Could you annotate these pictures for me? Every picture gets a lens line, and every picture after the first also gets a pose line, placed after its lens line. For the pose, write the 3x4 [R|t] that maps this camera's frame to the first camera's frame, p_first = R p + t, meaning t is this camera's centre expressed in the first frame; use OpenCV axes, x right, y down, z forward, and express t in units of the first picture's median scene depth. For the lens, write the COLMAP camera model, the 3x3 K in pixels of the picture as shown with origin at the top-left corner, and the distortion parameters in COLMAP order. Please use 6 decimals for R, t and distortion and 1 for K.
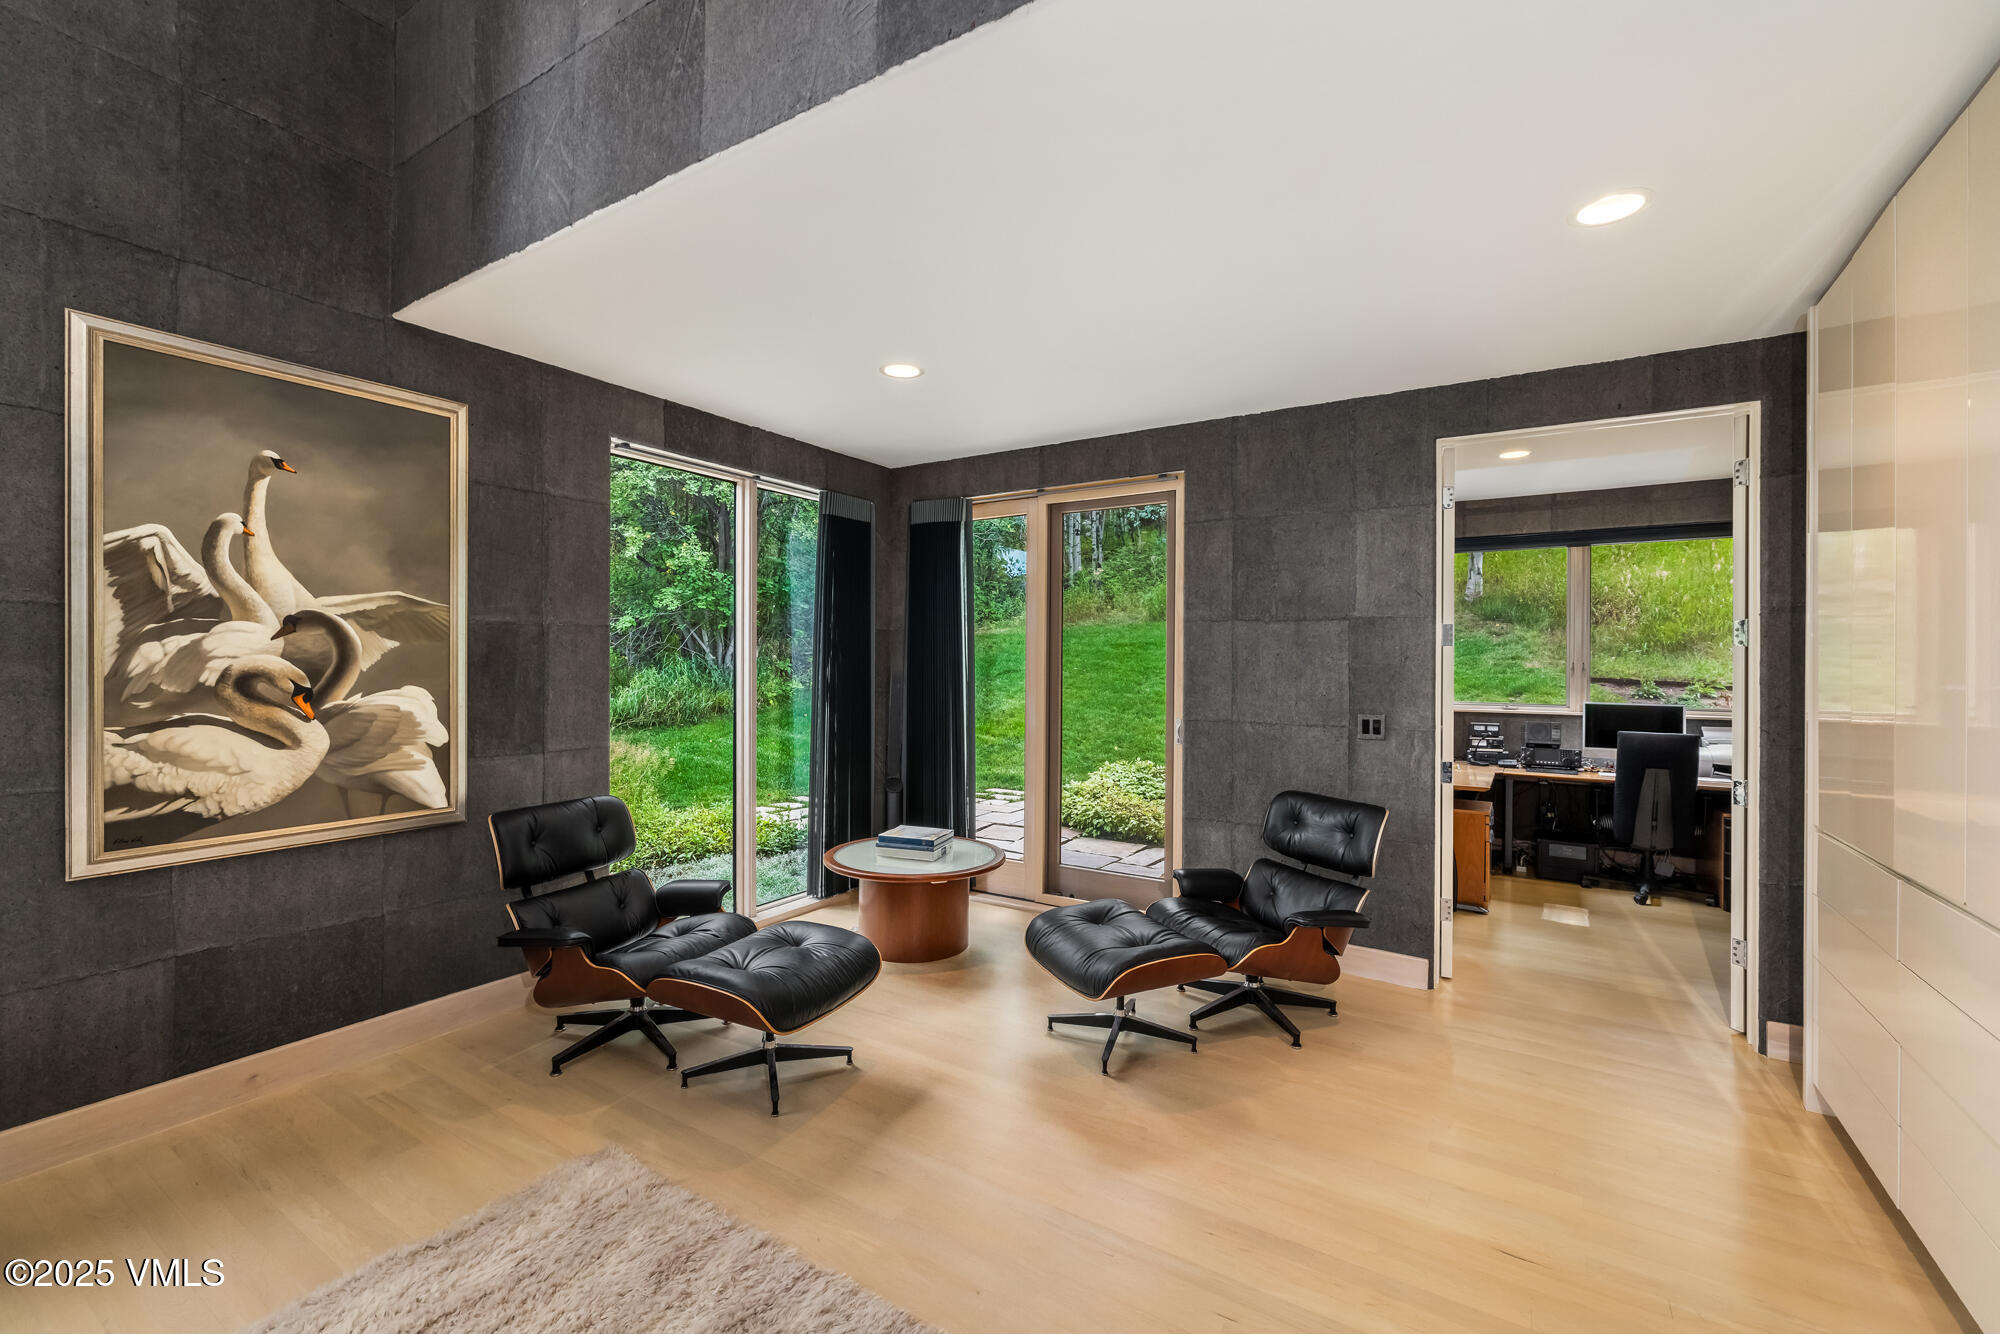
lens RADIAL K [[833.7, 0, 1000.0], [0, 833.7, 667.0], [0, 0, 1]] dist [-0.001283, 0.000325]
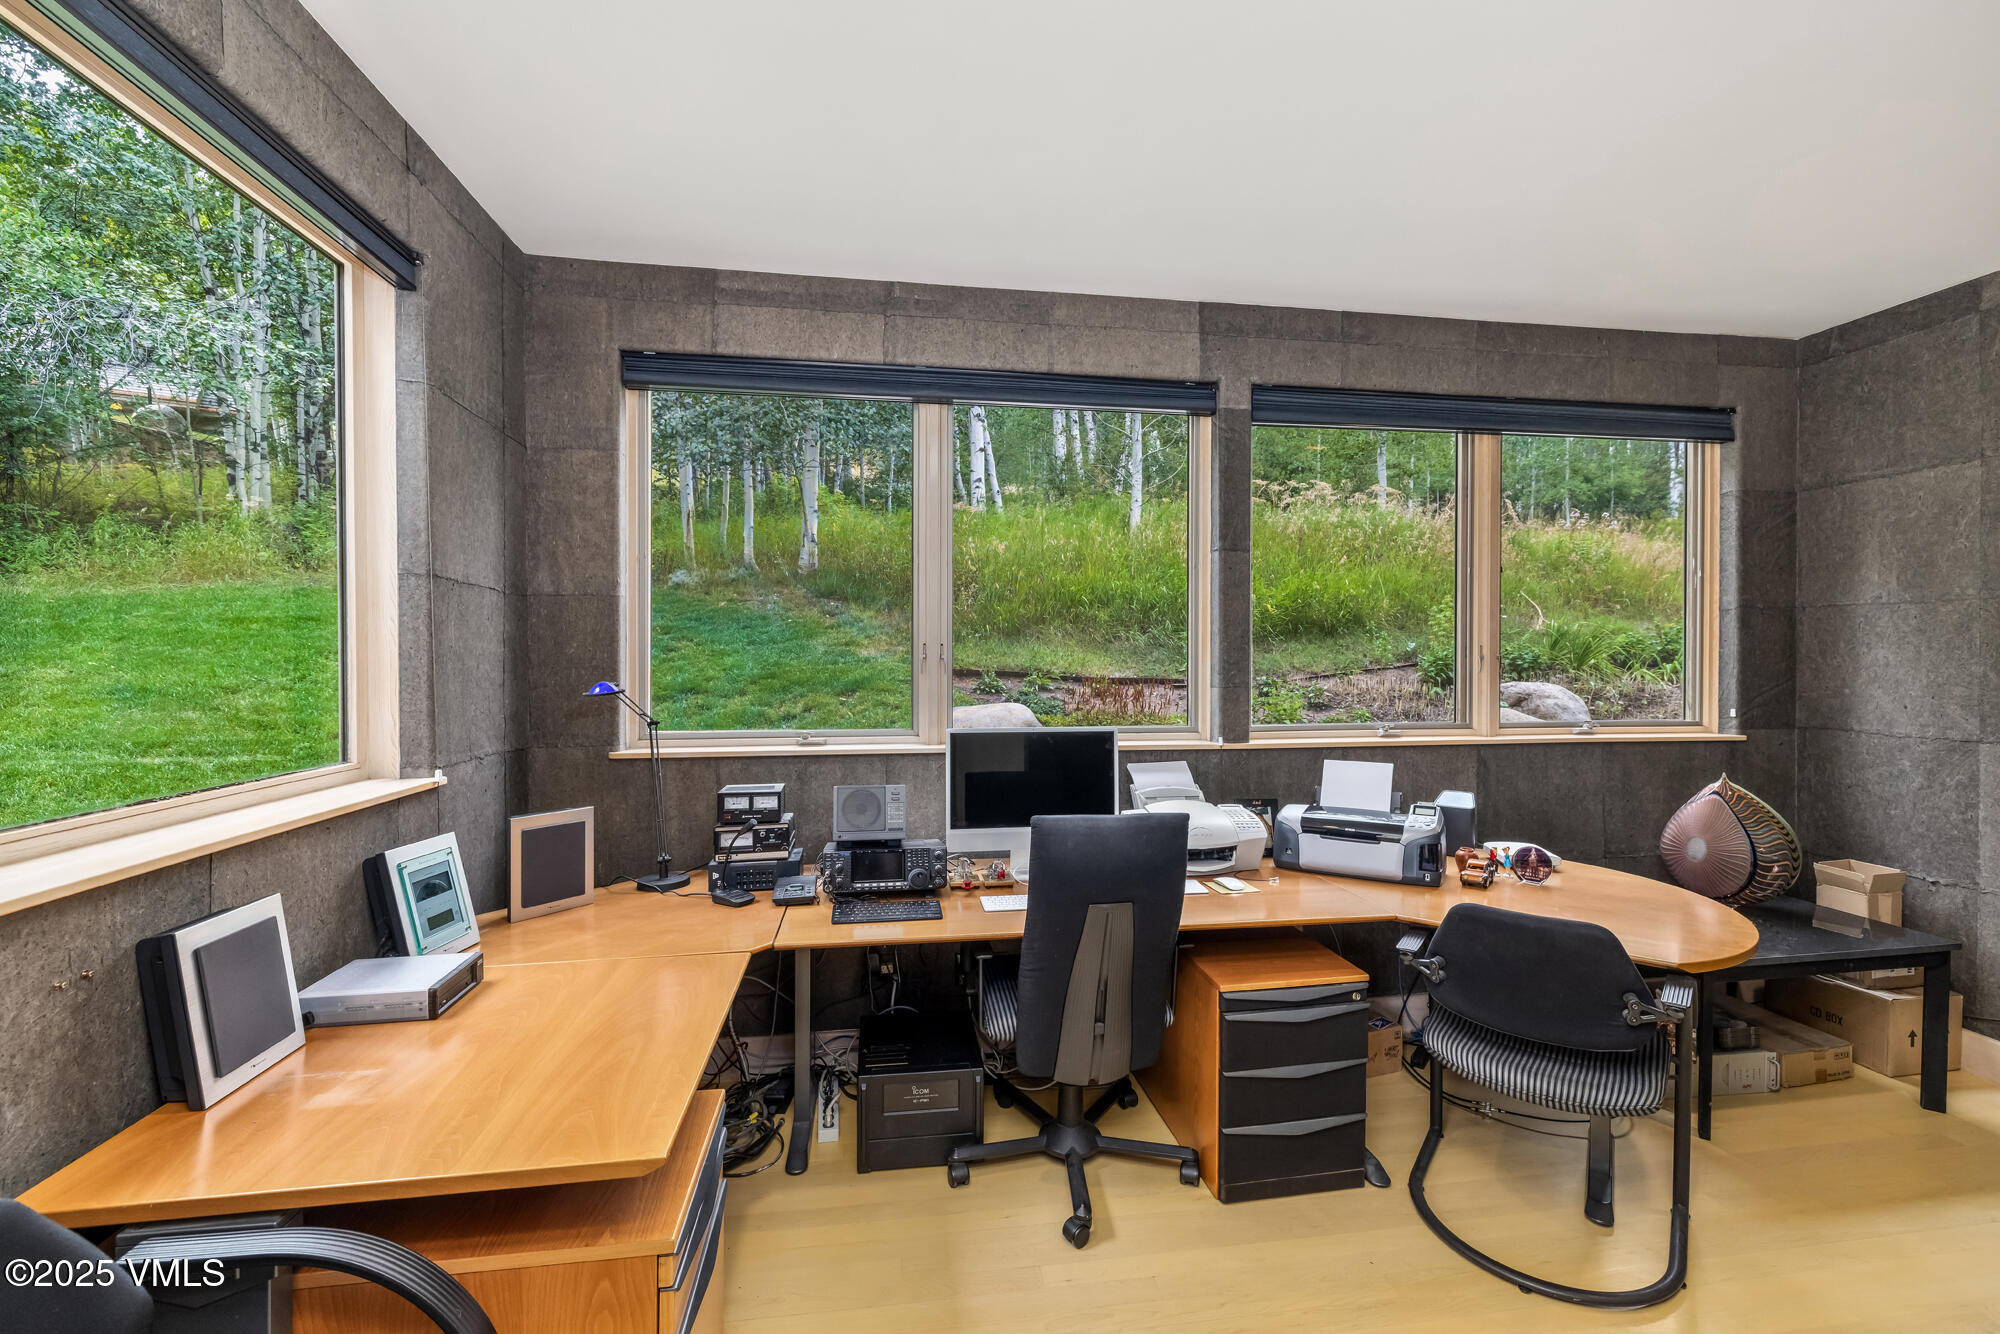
lens RADIAL K [[833.7, 0, 1000.0], [0, 833.7, 667.0], [0, 0, 1]] dist [-0.001283, 0.000325]
pose [[0.754560, -0.012101, 0.656119, 0.254967], [0.005416, 0.999911, 0.012214, 0.002295], [-0.656209, -0.005663, 0.754558, 0.383583]]
